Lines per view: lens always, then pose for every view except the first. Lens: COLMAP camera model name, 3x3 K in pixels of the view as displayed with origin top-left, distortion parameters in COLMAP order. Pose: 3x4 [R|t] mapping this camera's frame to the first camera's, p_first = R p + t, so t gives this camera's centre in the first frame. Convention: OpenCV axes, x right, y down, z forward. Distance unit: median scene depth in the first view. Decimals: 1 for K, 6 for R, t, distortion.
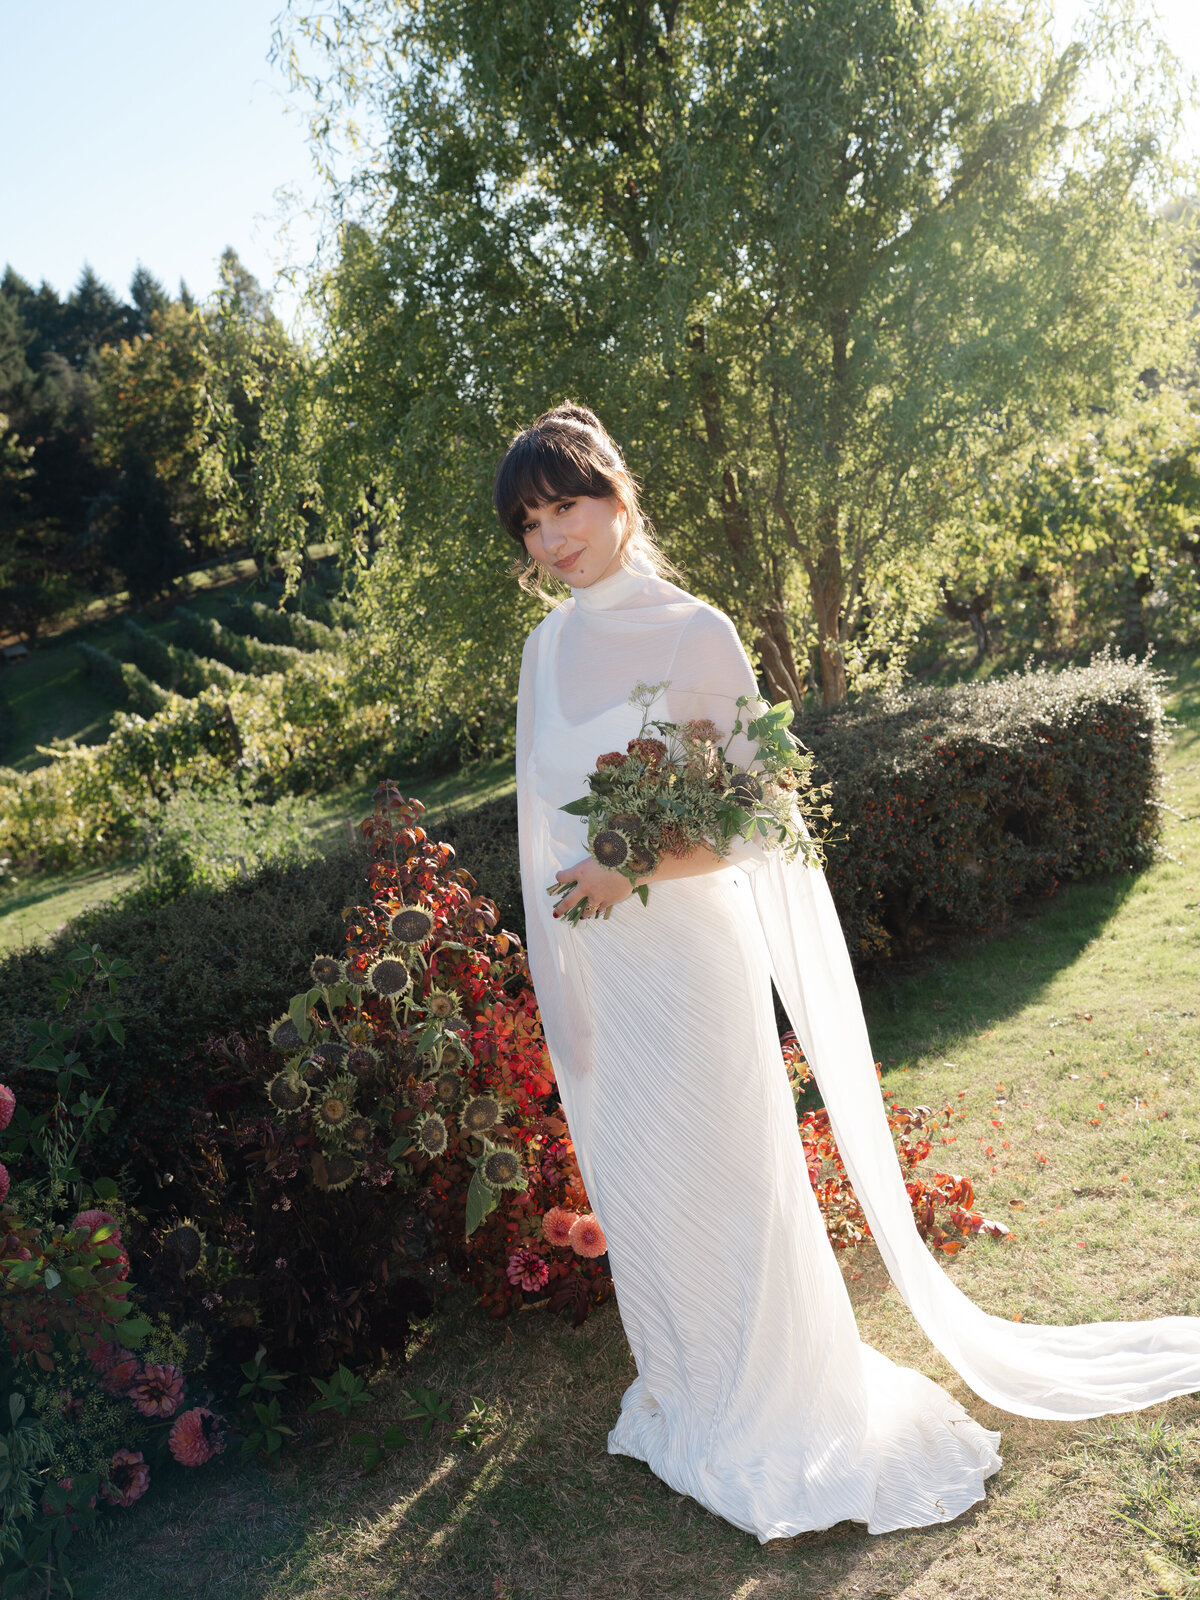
lens RADIAL K [[1790.6, 0, 599.7], [0, 1790.6, 776.2], [0, 0, 1]] dist [0.003018, -0.000939]
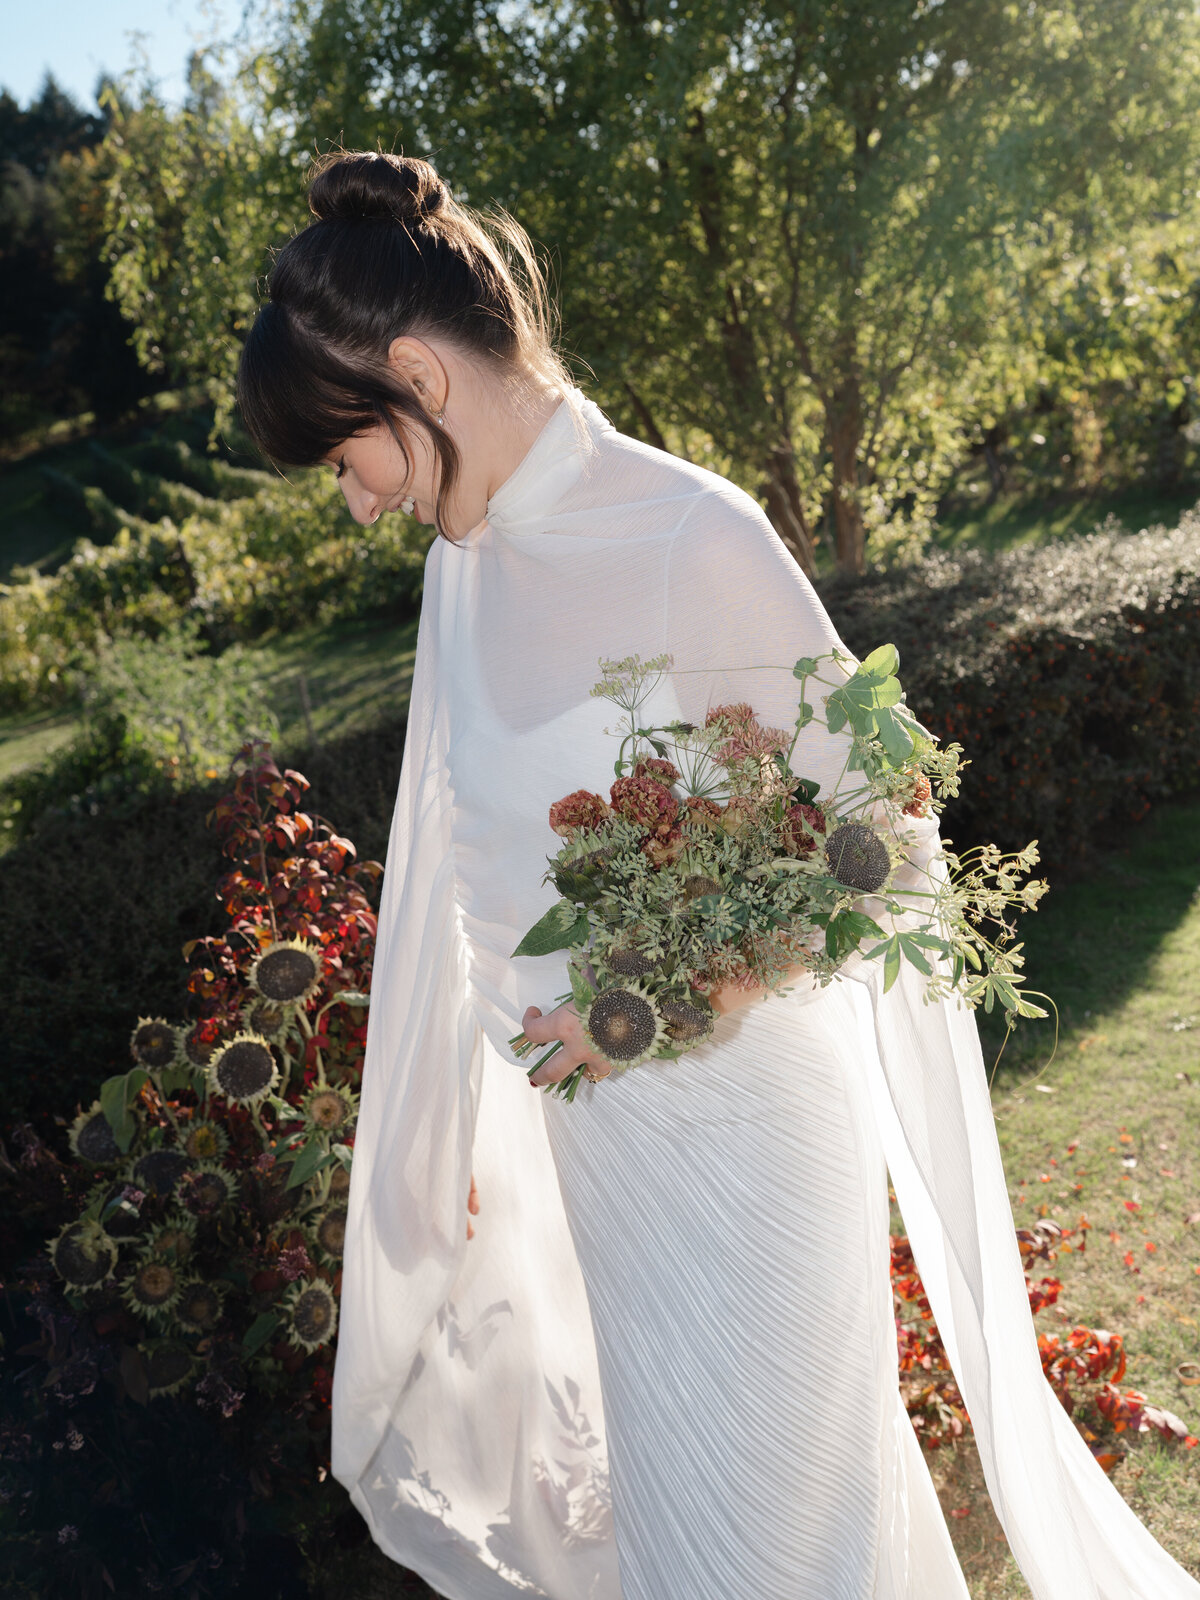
lens RADIAL K [[1779.8, 0, 597.5], [0, 1779.8, 700.0], [0, 0, 1]] dist [0.000700, 0.005230]
pose [[0.999948, 0.003036, 0.009732, 0.000856], [-0.003587, 0.998364, 0.057062, -0.021352], [-0.009543, -0.057094, 0.998323, 0.139951]]
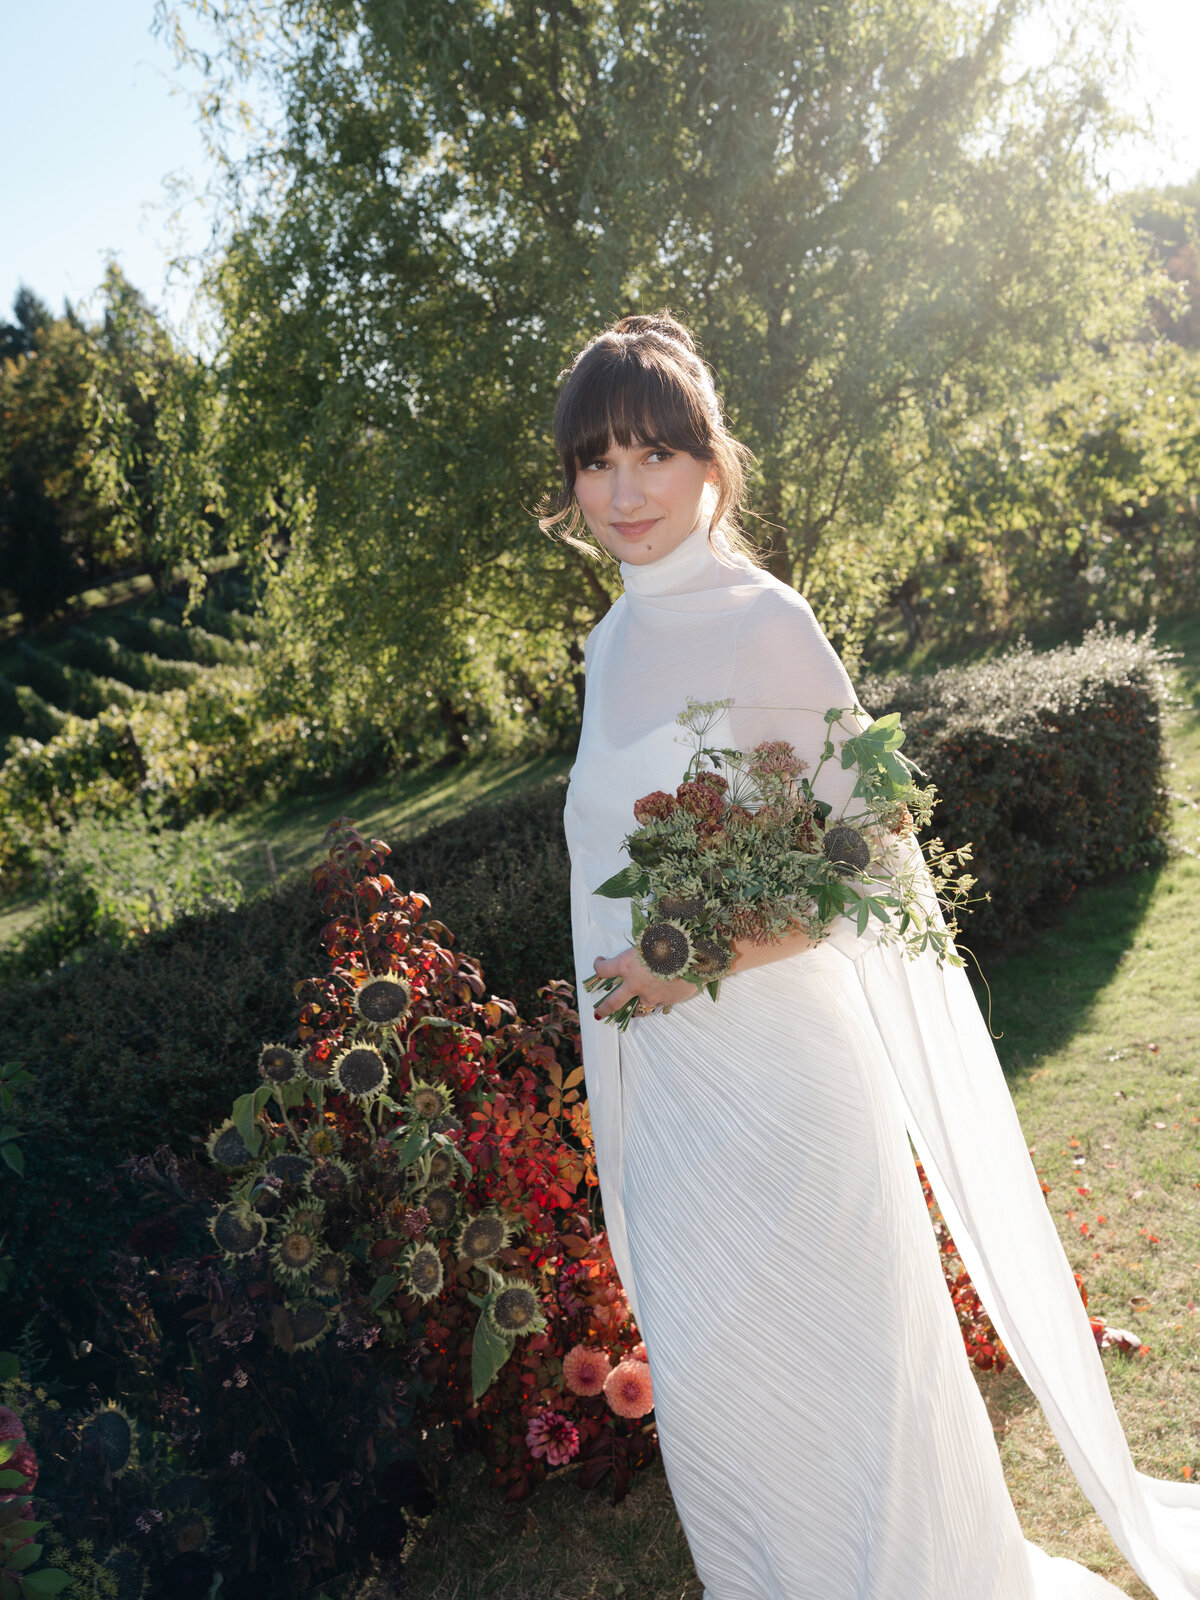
lens RADIAL K [[1779.8, 0, 597.5], [0, 1779.8, 700.0], [0, 0, 1]] dist [0.000700, 0.005230]
pose [[0.997599, -0.043166, 0.054162, -0.018472], [0.045449, 0.998099, -0.041637, -0.005169], [-0.052262, 0.043998, 0.997664, 0.077602]]
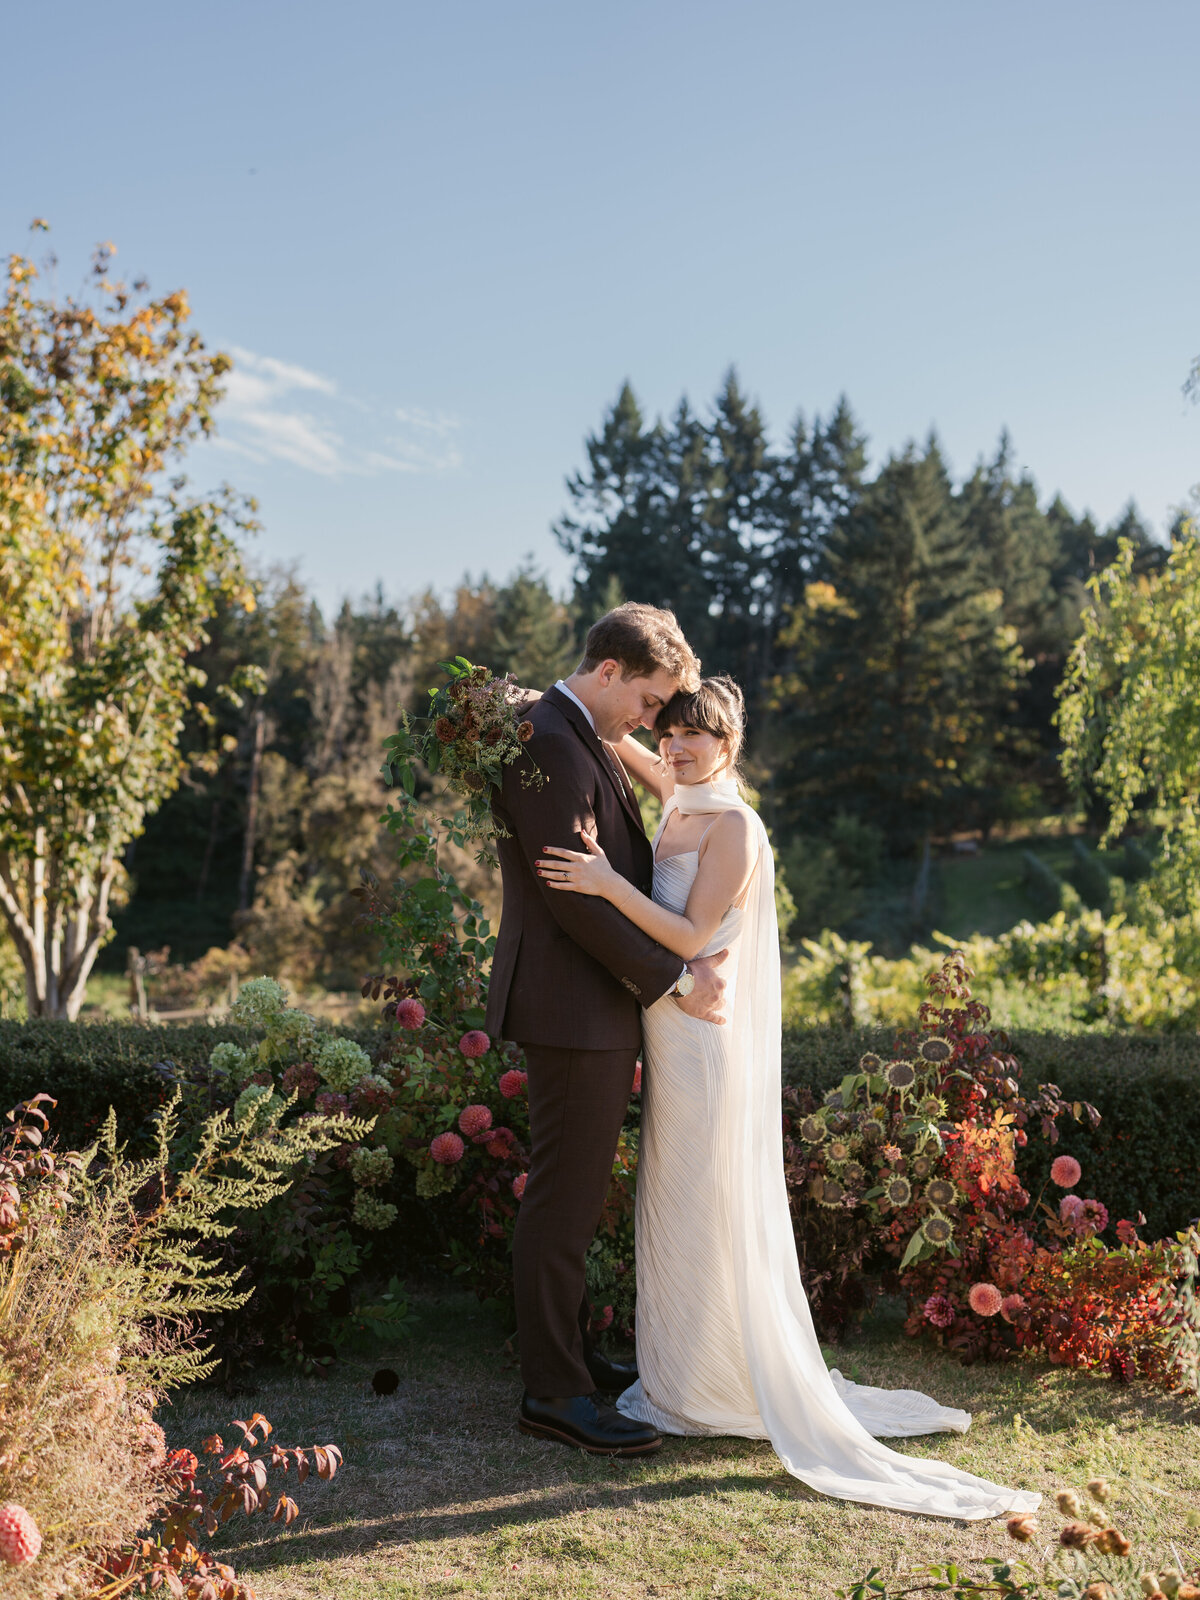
lens RADIAL K [[1837.6, 0, 599.6], [0, 1837.6, 703.5], [0, 0, 1]] dist [0.000619, 0.010550]
pose [[0.837163, 0.185884, -0.514398, 0.145620], [-0.266726, 0.959815, -0.087245, 0.006844], [0.477509, 0.210242, 0.853102, -0.167902]]
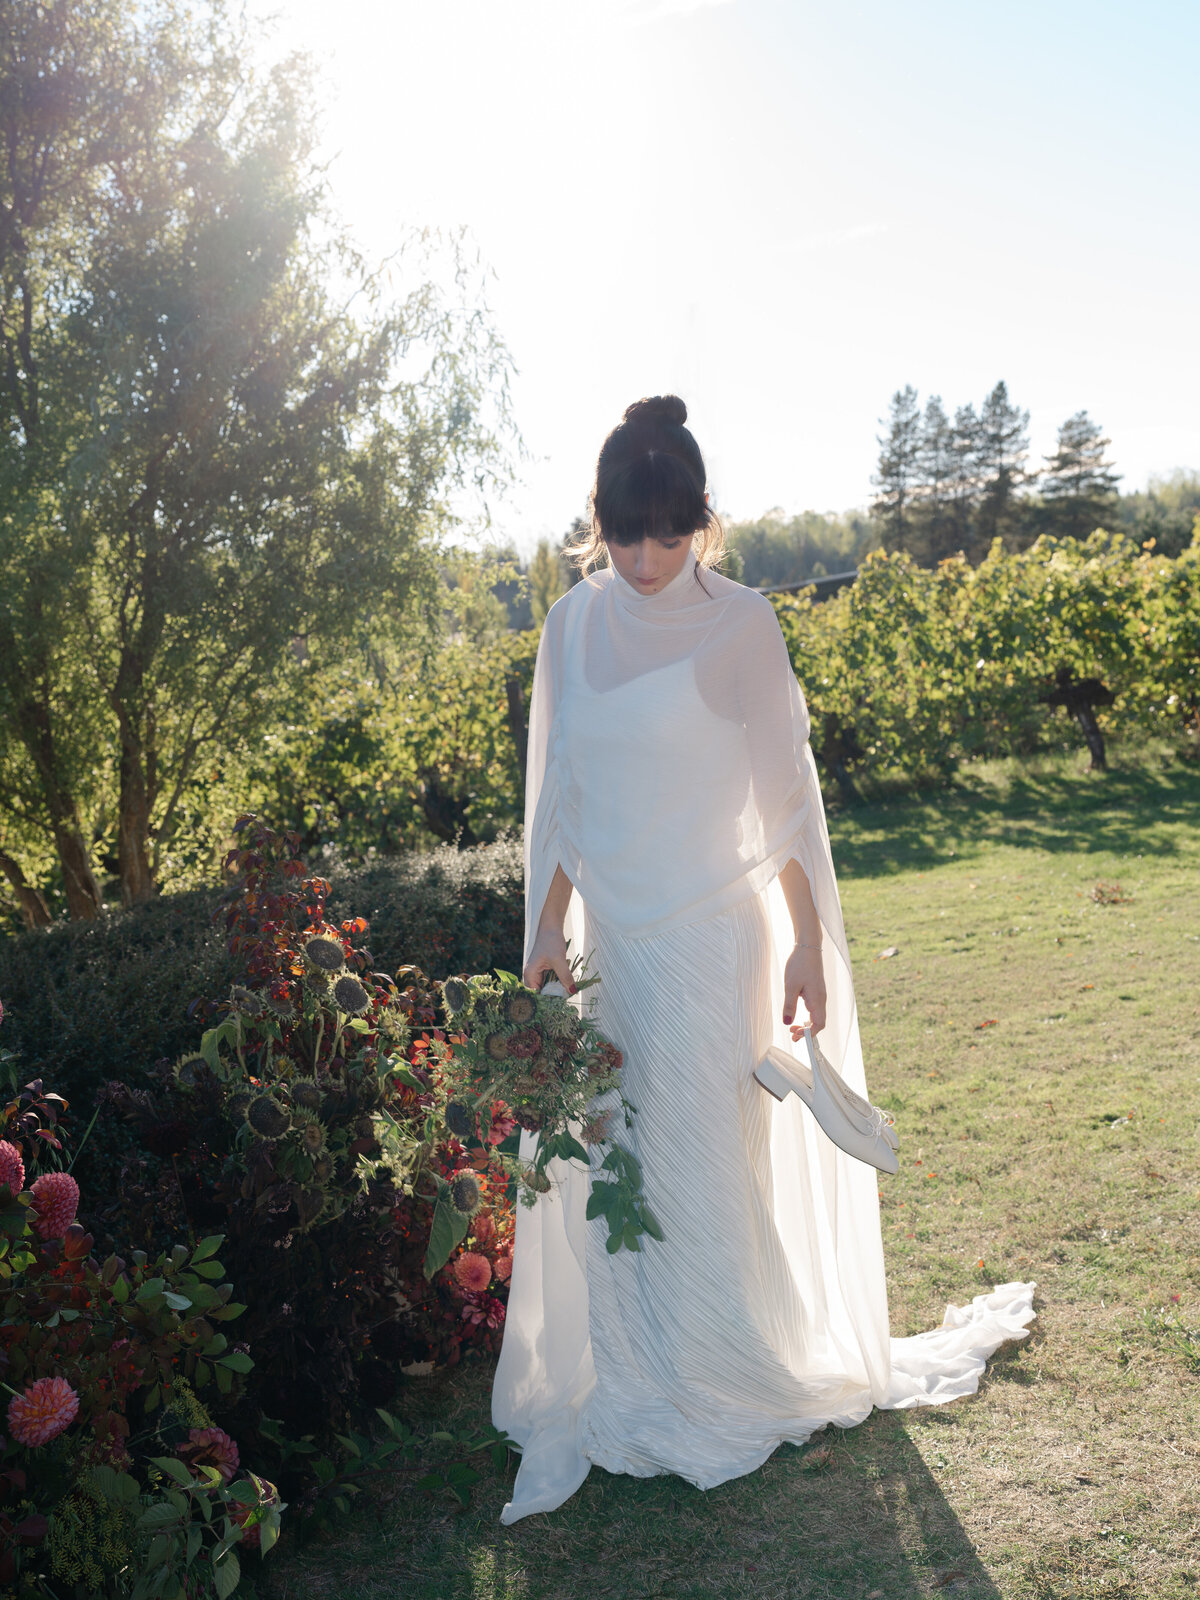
lens RADIAL K [[1779.8, 0, 597.5], [0, 1779.8, 700.0], [0, 0, 1]] dist [0.000700, 0.005230]
pose [[0.834901, 0.086698, 0.543529, -0.199391], [0.035455, 0.976993, -0.210302, 0.061228], [-0.549257, 0.194853, 0.812619, 0.053940]]
